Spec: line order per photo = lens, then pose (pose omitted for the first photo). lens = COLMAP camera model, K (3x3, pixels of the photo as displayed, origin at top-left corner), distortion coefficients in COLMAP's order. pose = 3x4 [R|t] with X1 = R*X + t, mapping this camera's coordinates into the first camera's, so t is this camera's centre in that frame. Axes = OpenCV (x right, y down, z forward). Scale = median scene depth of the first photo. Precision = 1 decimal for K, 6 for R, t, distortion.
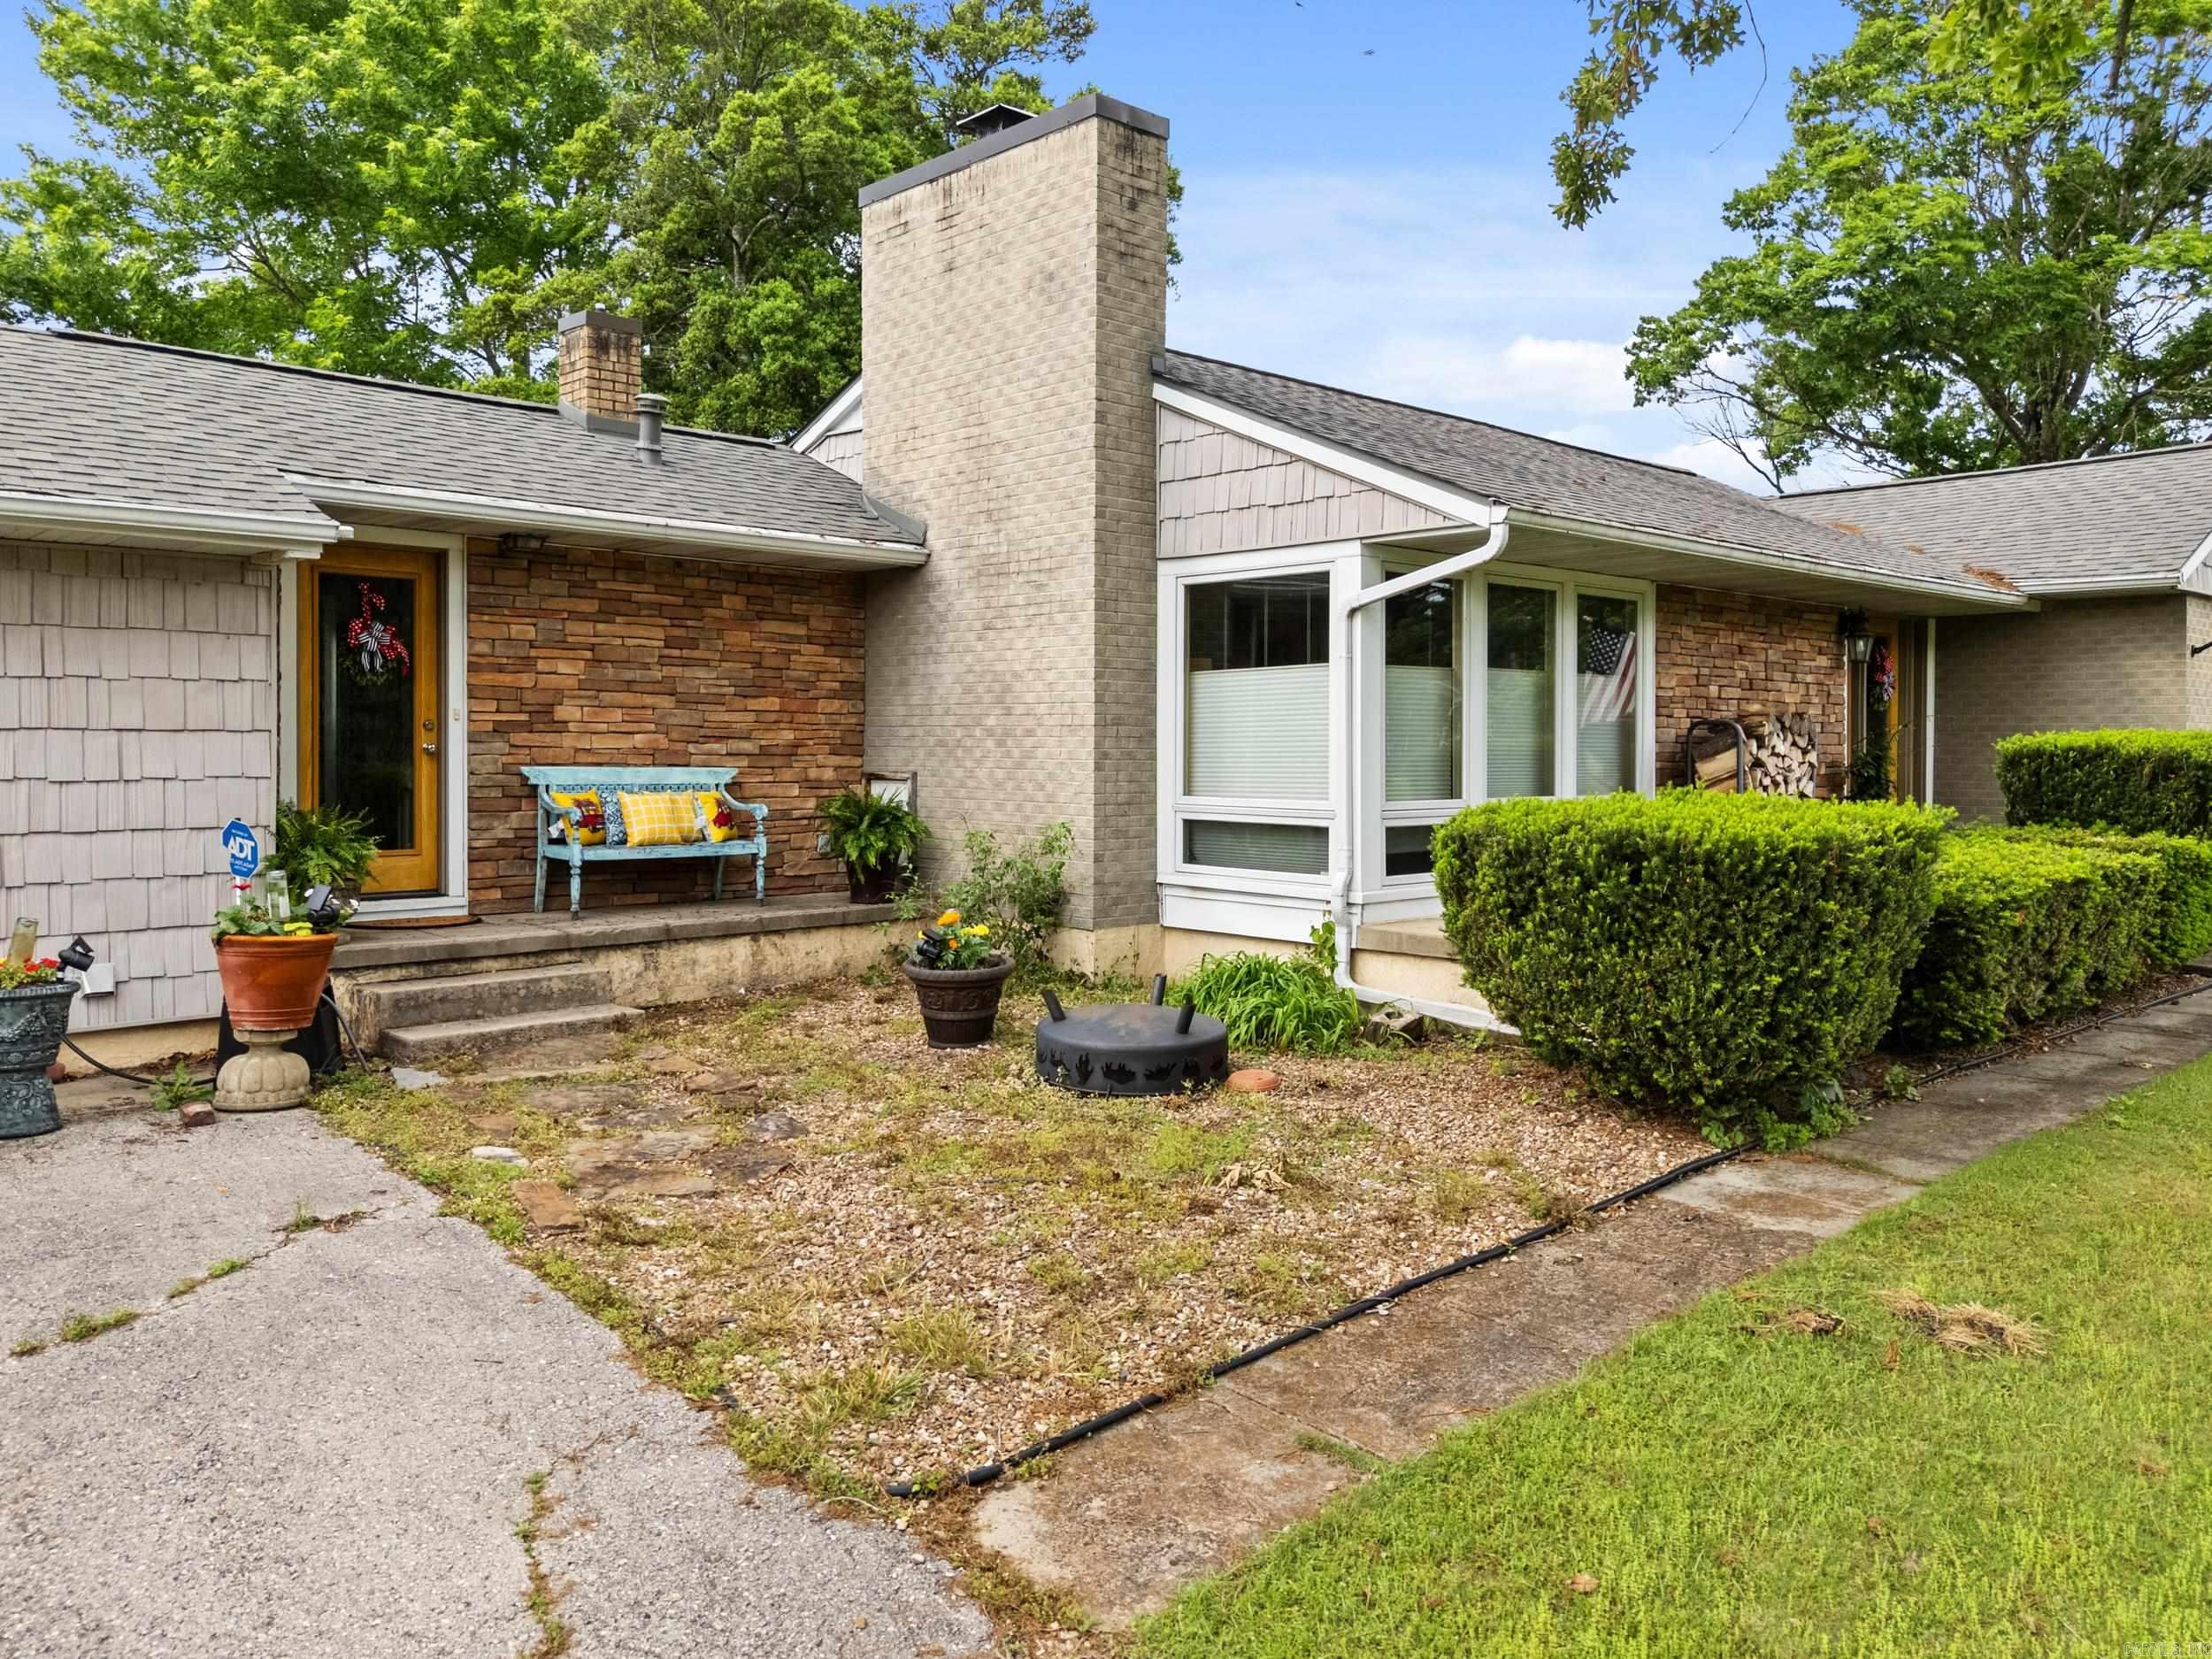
lens RADIAL K [[1598.1, 0, 1146.6], [0, 1598.1, 820.4], [0, 0, 1]] dist [0.031927, -0.041954]
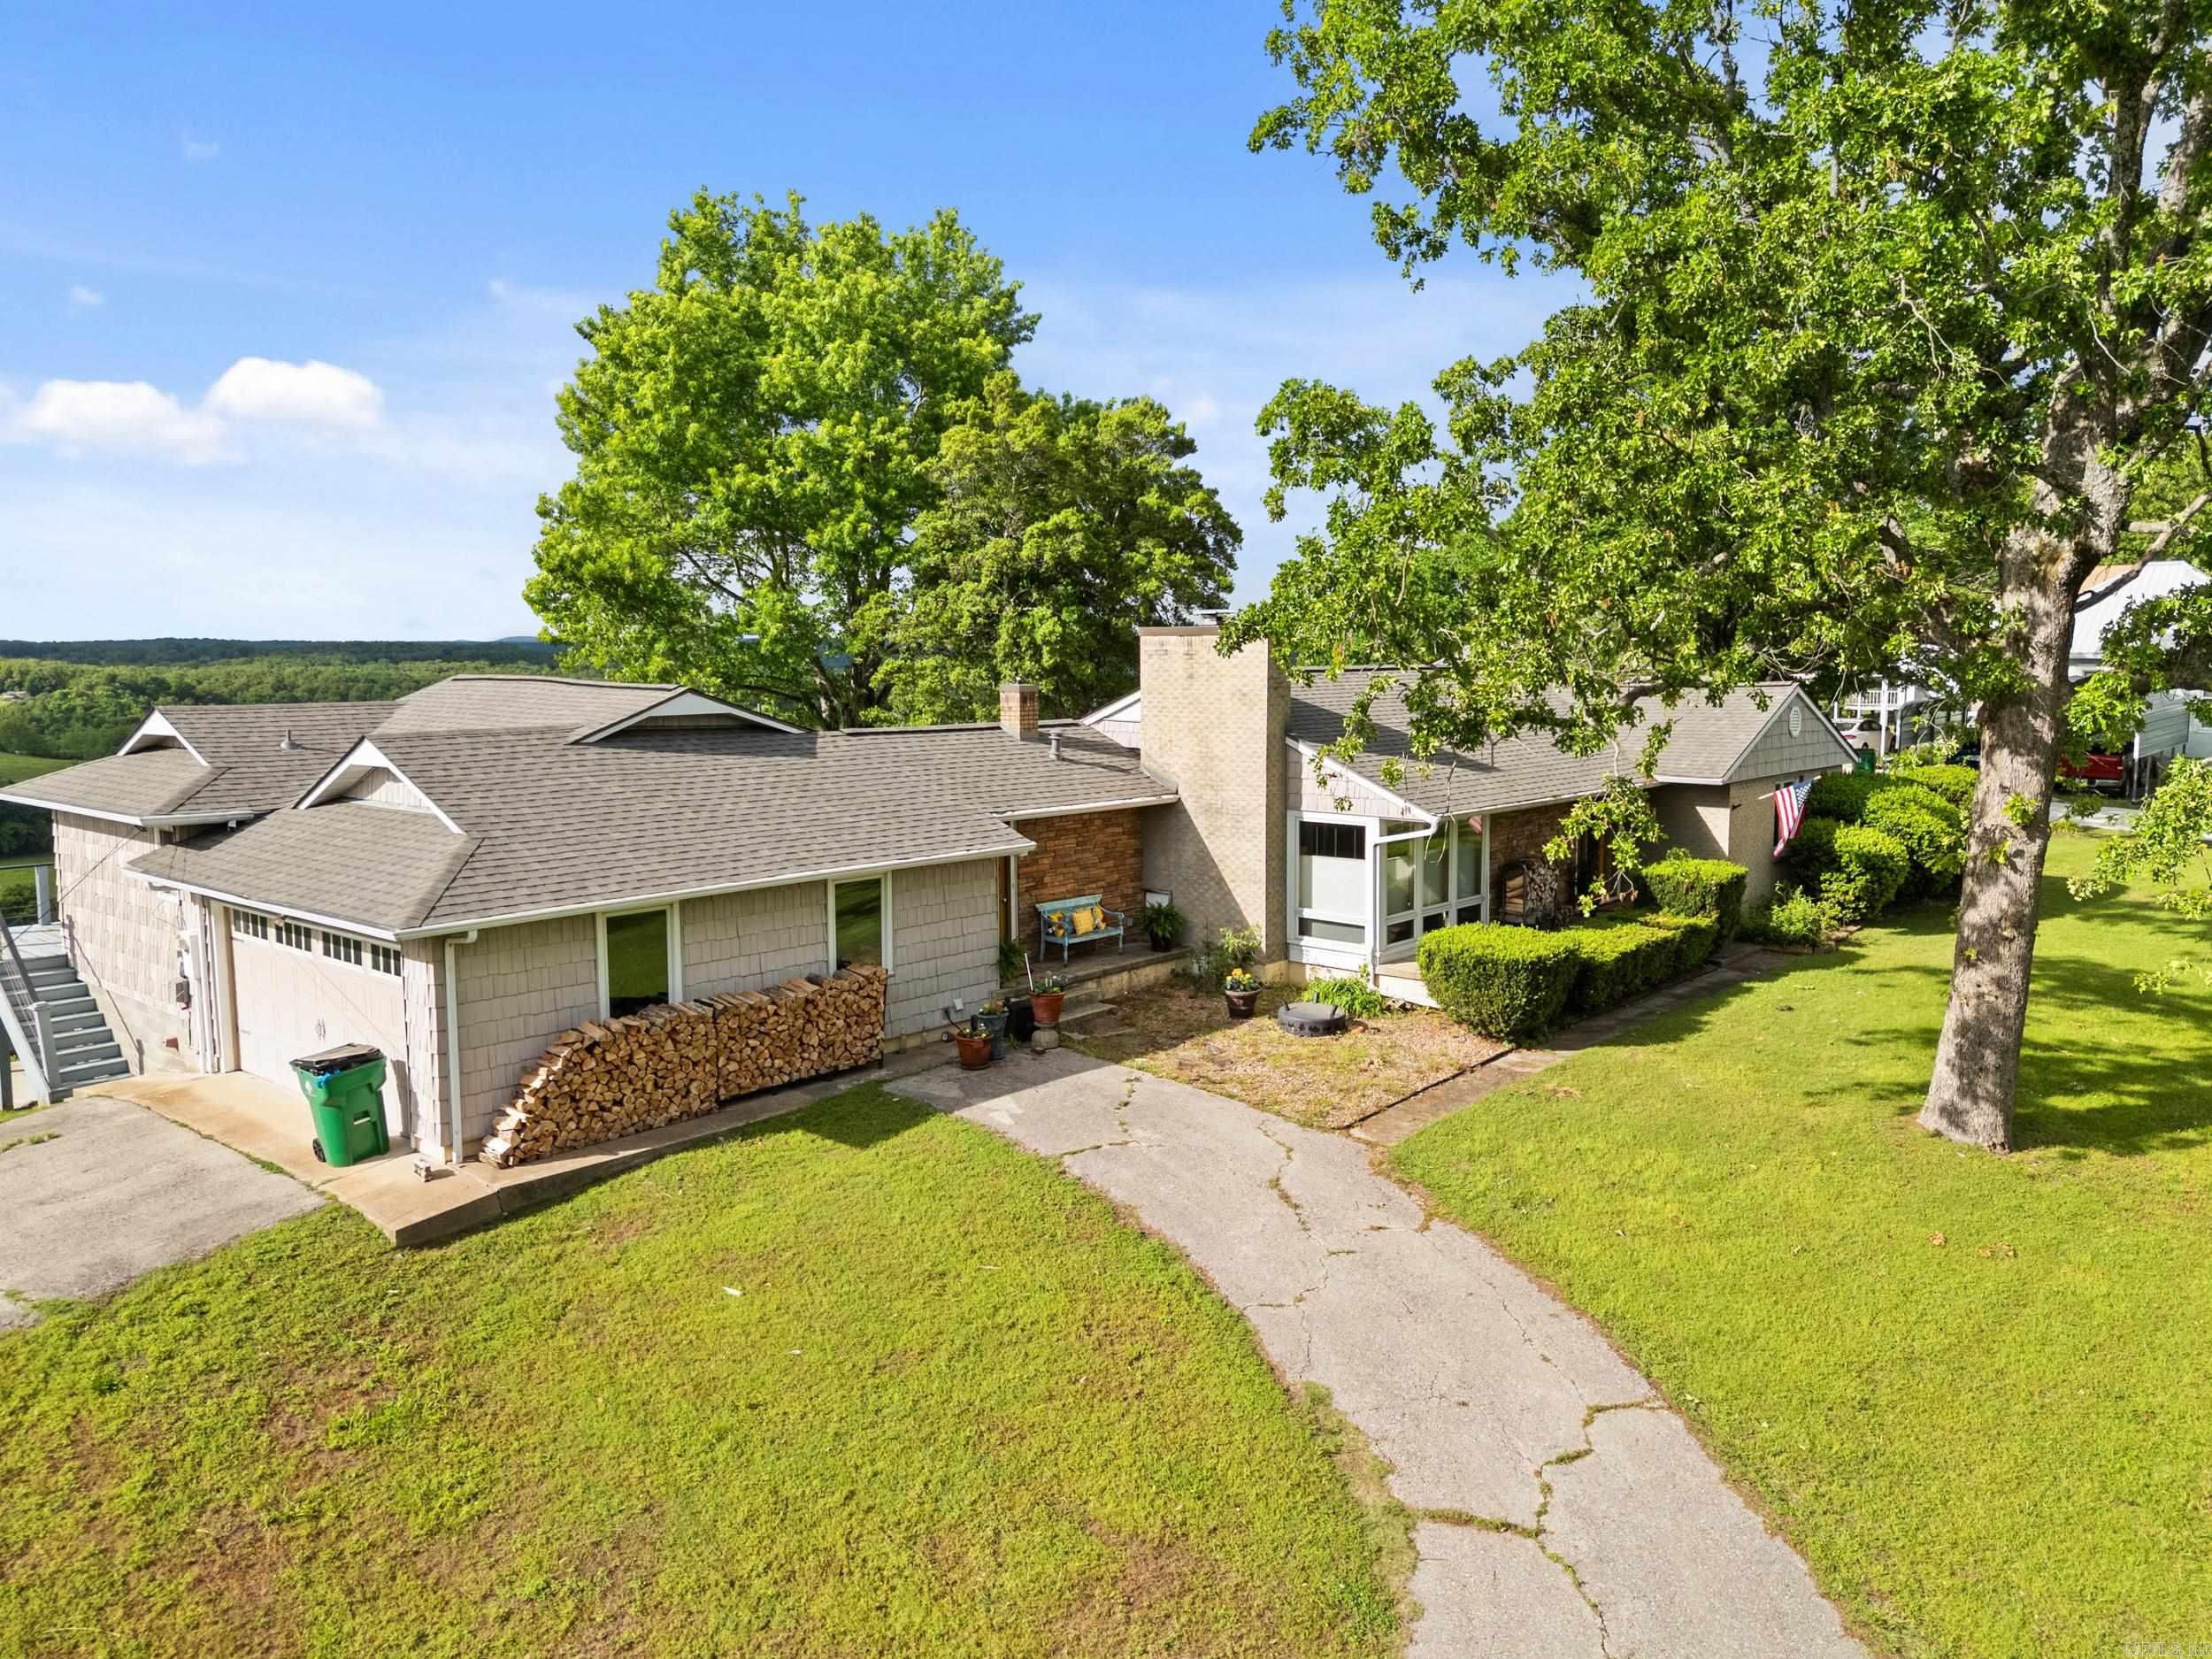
lens RADIAL K [[1566.7, 0, 1106.0], [0, 1566.7, 829.5], [0, 0, 1]] dist [0.031679, -0.000828]
pose [[0.997459, -0.018660, 0.068761, -0.524926], [0.013735, 0.997352, 0.071412, -0.374726], [-0.069911, -0.070286, 0.995074, -1.634865]]
